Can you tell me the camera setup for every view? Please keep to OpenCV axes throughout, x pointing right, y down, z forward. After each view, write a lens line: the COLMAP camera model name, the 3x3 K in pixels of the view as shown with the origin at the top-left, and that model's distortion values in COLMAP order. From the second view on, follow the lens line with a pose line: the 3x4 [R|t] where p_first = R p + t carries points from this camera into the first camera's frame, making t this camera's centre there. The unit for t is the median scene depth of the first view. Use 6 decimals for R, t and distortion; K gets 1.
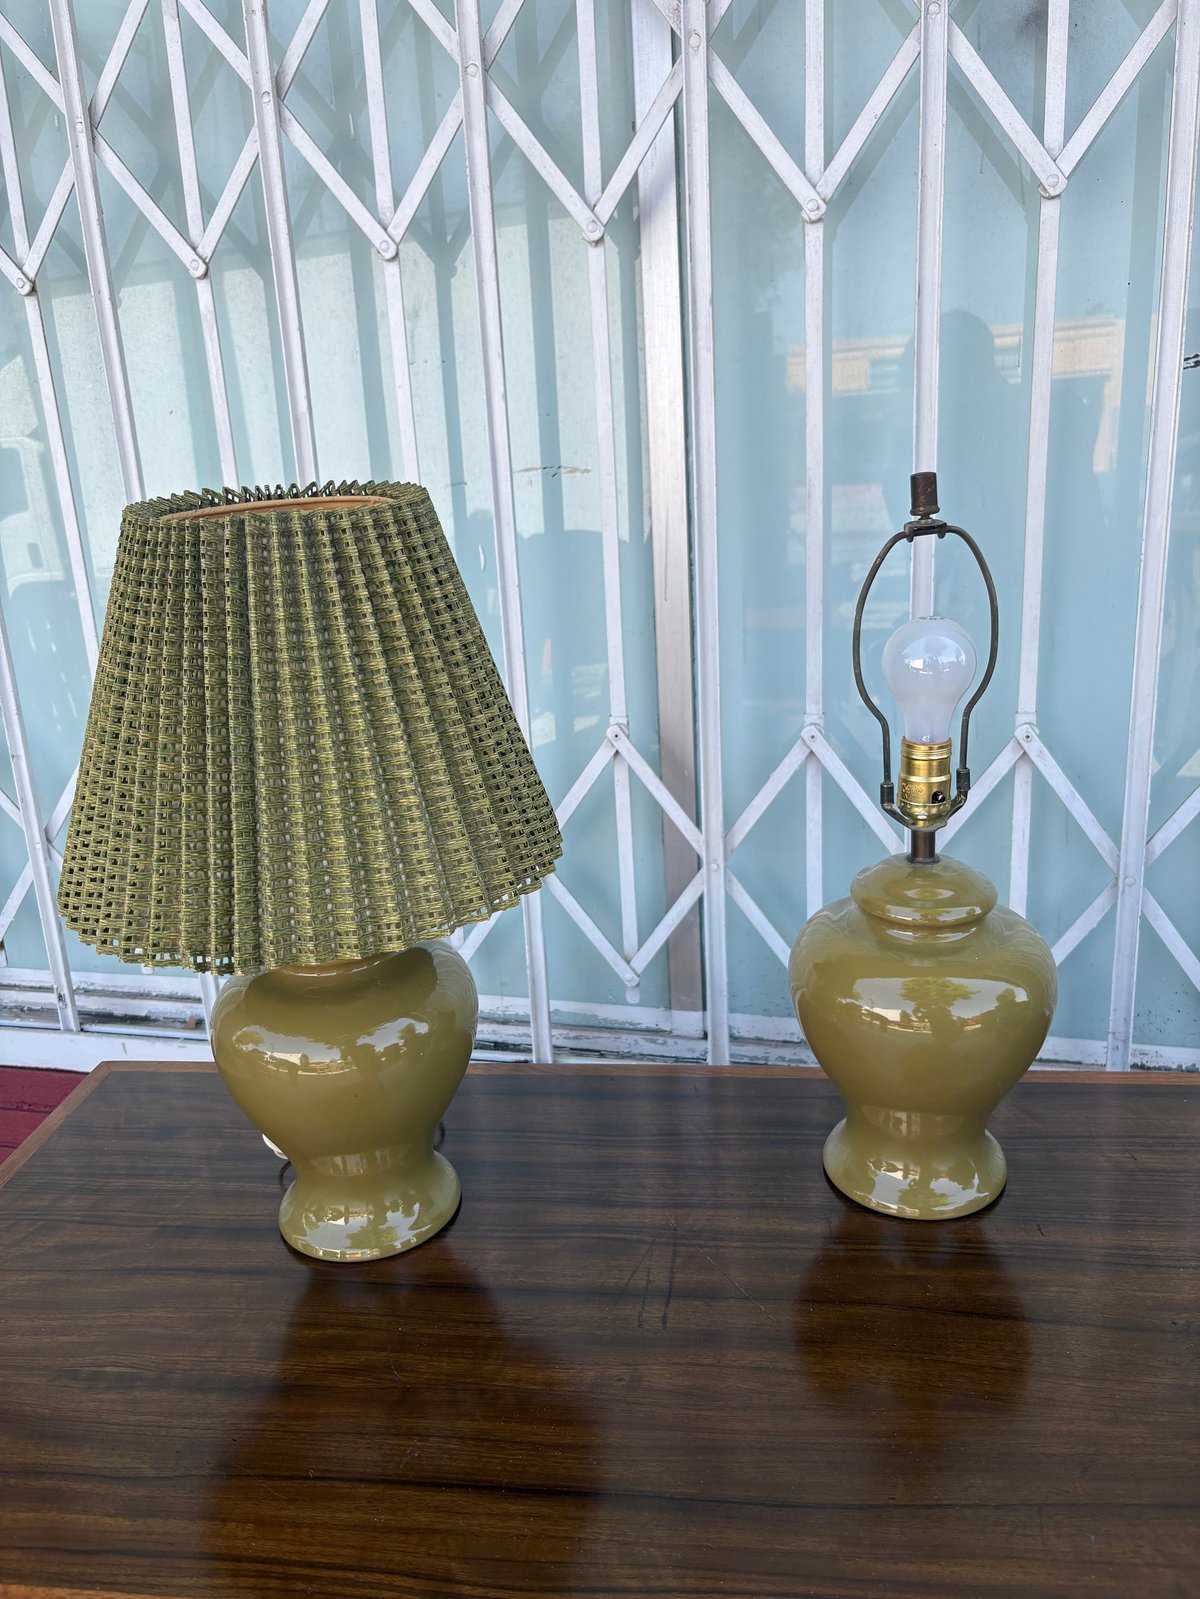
lens RADIAL K [[1190.5, 0, 600.0], [0, 1190.5, 799.5], [0, 0, 1]] dist [0.044891, -0.007736]
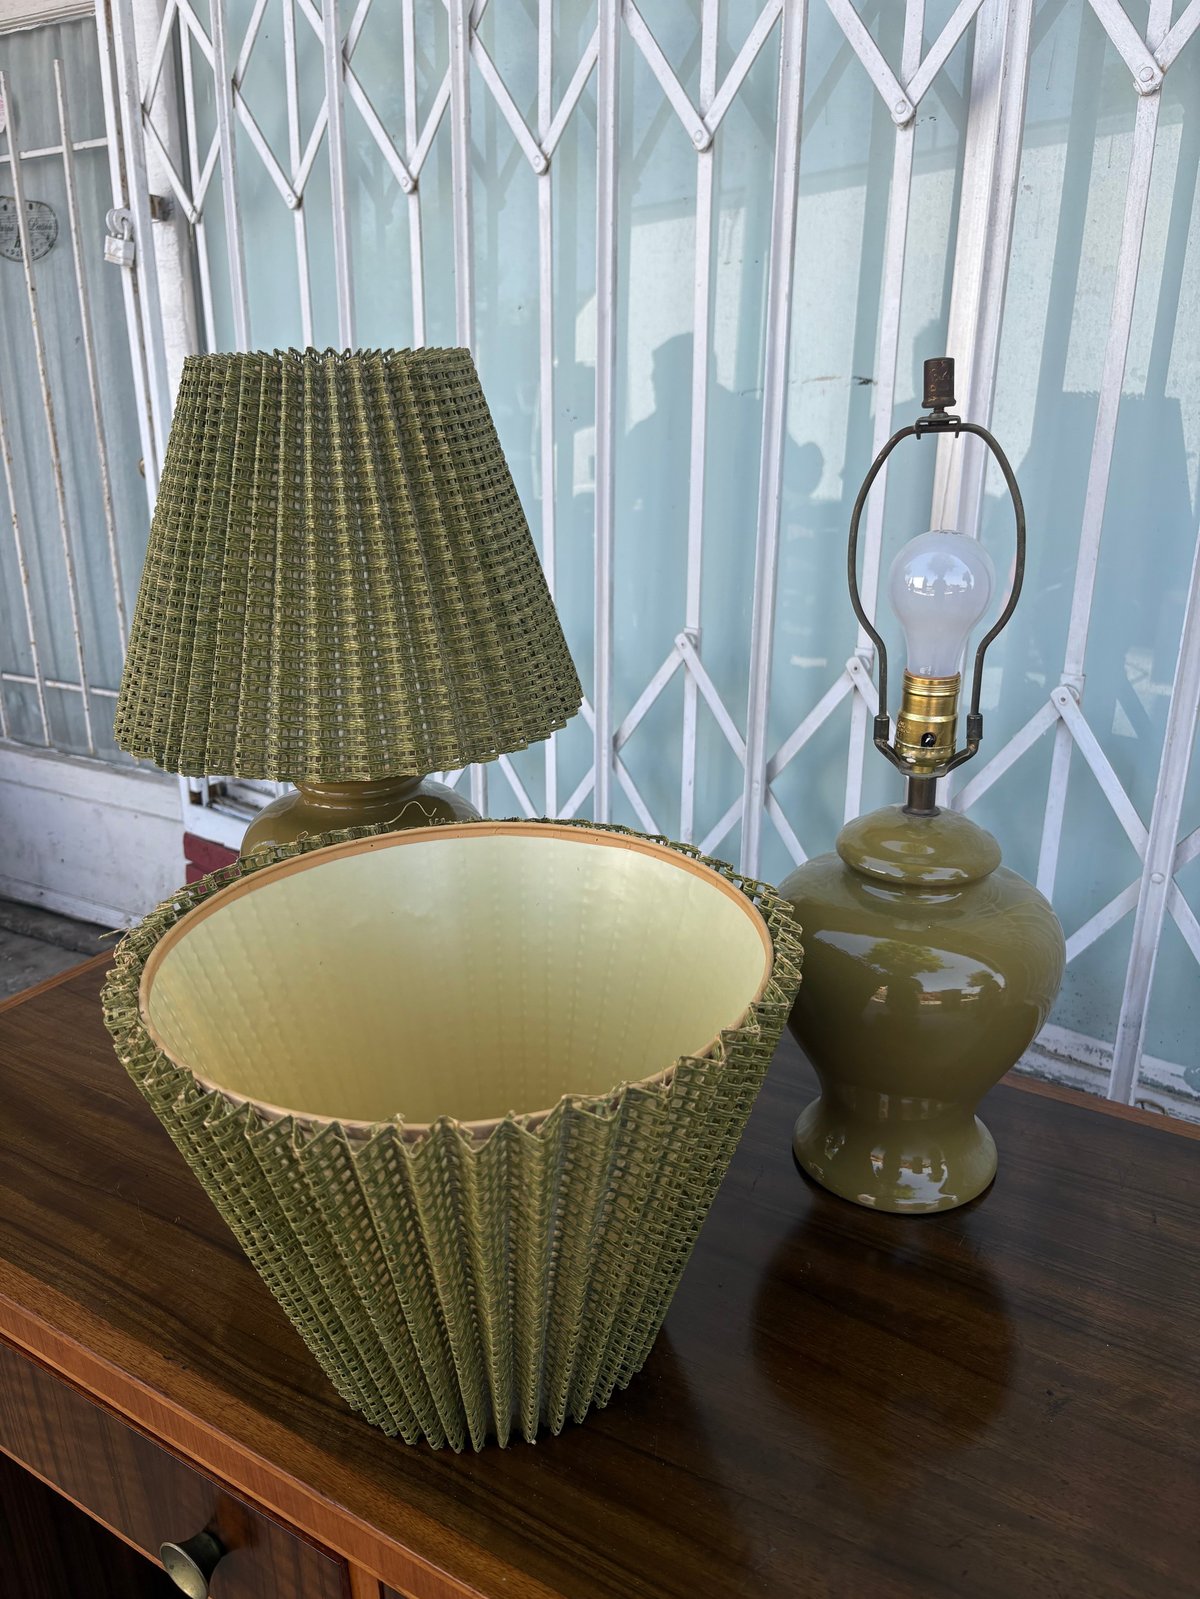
lens RADIAL K [[1185.7, 0, 603.7], [0, 1185.7, 811.4], [0, 0, 1]] dist [0.048466, -0.043874]
pose [[0.915687, 0.188081, -0.355167, 0.371945], [-0.166486, 0.981862, 0.090720, 0.010319], [0.365787, -0.023941, 0.930391, 0.089938]]
